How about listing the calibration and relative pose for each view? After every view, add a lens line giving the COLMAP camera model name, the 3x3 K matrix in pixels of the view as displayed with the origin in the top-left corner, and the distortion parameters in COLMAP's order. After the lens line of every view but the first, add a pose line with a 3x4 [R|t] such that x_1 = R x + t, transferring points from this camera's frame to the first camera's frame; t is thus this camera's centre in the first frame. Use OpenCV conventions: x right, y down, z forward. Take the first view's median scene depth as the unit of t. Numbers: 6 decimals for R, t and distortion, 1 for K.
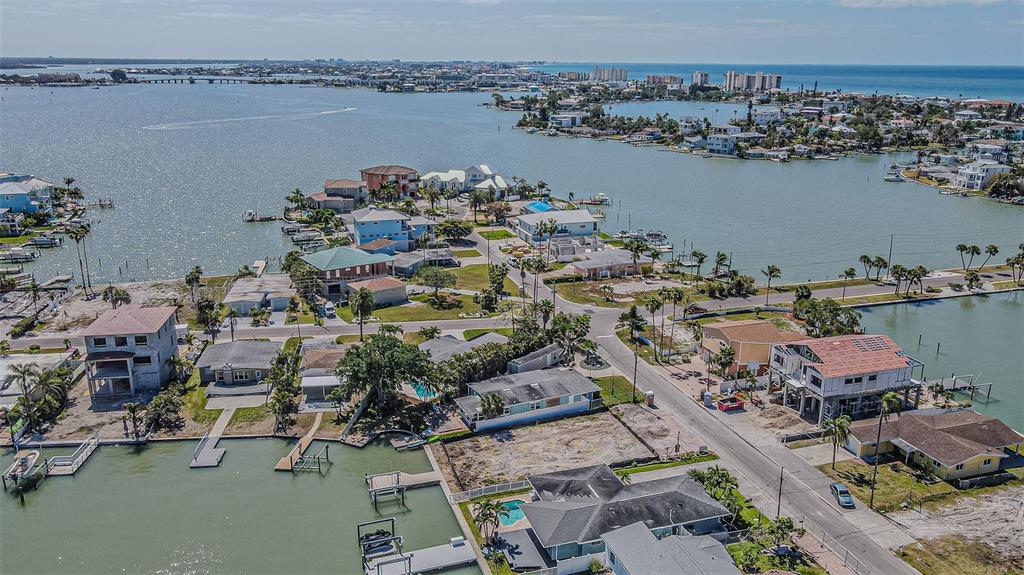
lens RADIAL K [[779.5, 0, 512.7], [0, 779.5, 306.7], [0, 0, 1]] dist [-0.006227, 0.033594]
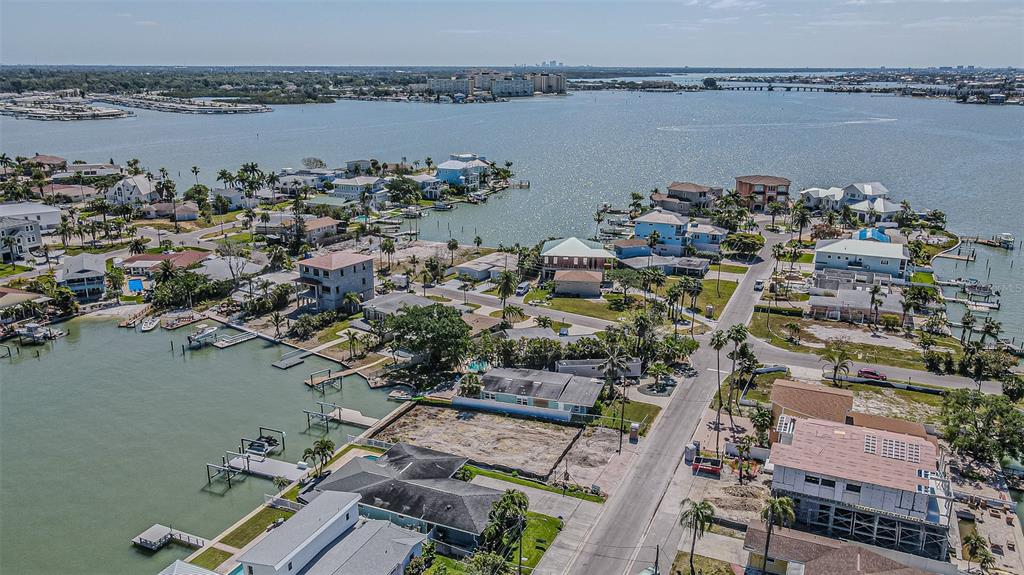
lens RADIAL K [[775.5, 0, 512.0], [0, 775.5, 287.5], [0, 0, 1]] dist [-0.003029, 0.045596]
pose [[0.737536, 0.183116, -0.650007, 0.261187], [-0.203613, 0.978040, 0.044496, -0.024369], [0.643880, 0.099532, 0.758625, 0.082277]]
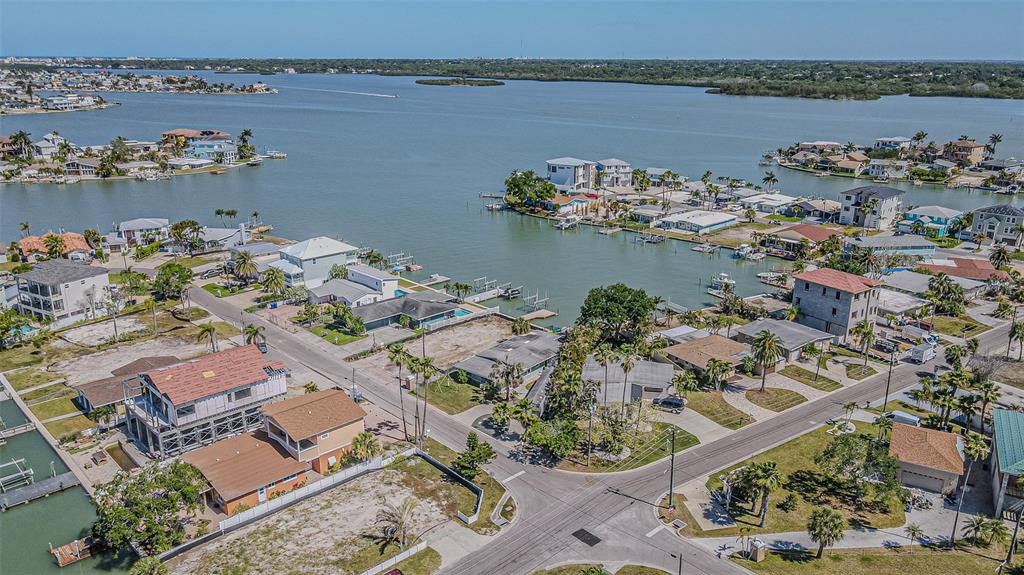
lens RADIAL K [[762.7, 0, 512.0], [0, 762.7, 287.5], [0, 0, 1]] dist [-0.005993, 0.044197]
pose [[-0.904674, 0.112456, -0.410998, 0.187591], [-0.140631, 0.831700, 0.537120, -0.225433], [0.402229, 0.543717, -0.736602, 0.715079]]
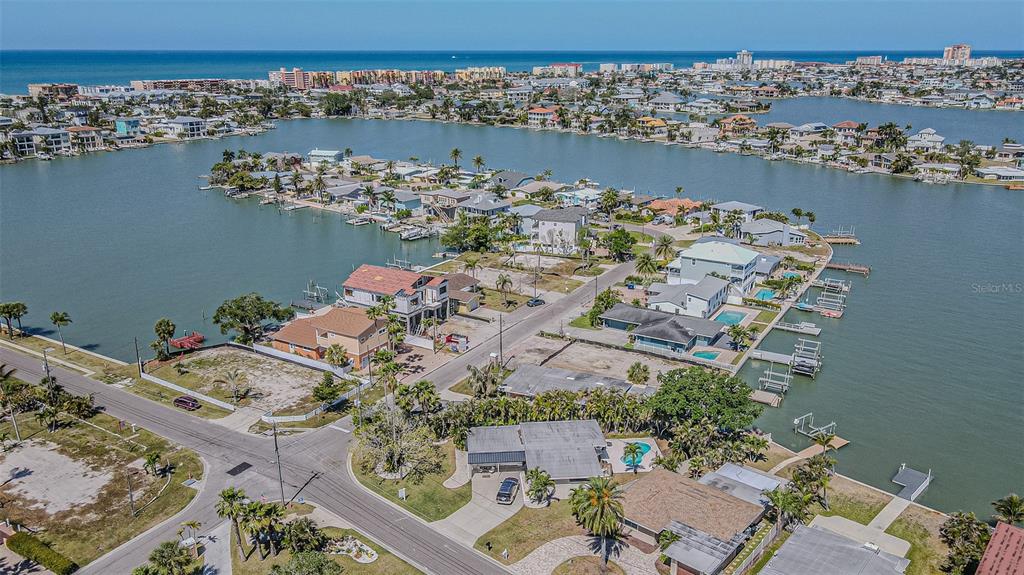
lens RADIAL K [[775.5, 0, 512.0], [0, 775.5, 287.5], [0, 0, 1]] dist [-0.003029, 0.045596]
pose [[-0.645350, -0.235893, 0.726552, -0.247839], [0.225287, 0.850046, 0.476097, -0.197212], [-0.729910, 0.470932, -0.495434, 0.609354]]
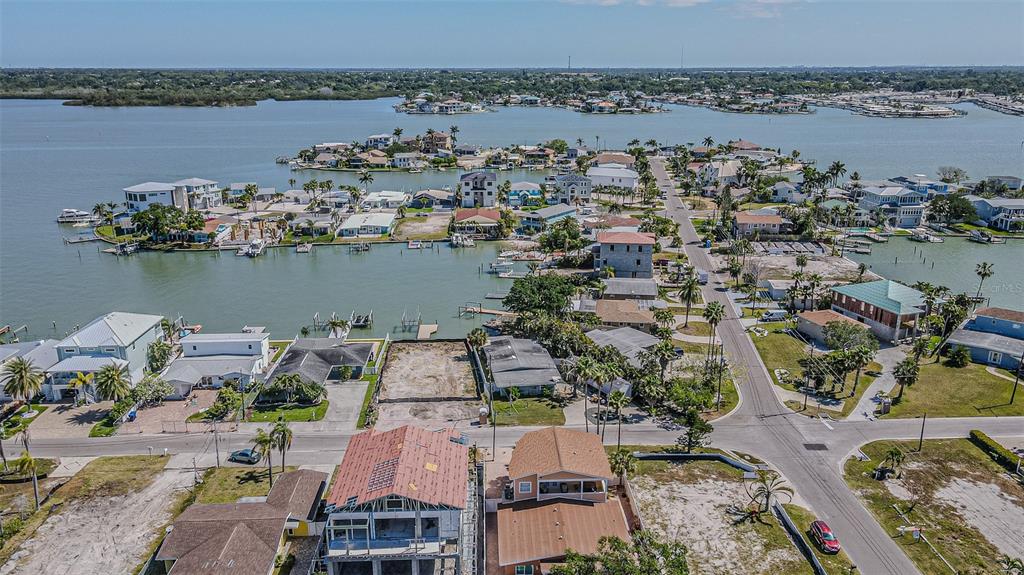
lens RADIAL K [[762.7, 0, 512.0], [0, 762.7, 287.5], [0, 0, 1]] dist [-0.005993, 0.044197]
pose [[-0.285651, 0.263506, -0.921395, 0.403492], [-0.289340, 0.892873, 0.345051, -0.144782], [0.913611, 0.365160, -0.178807, 0.472598]]
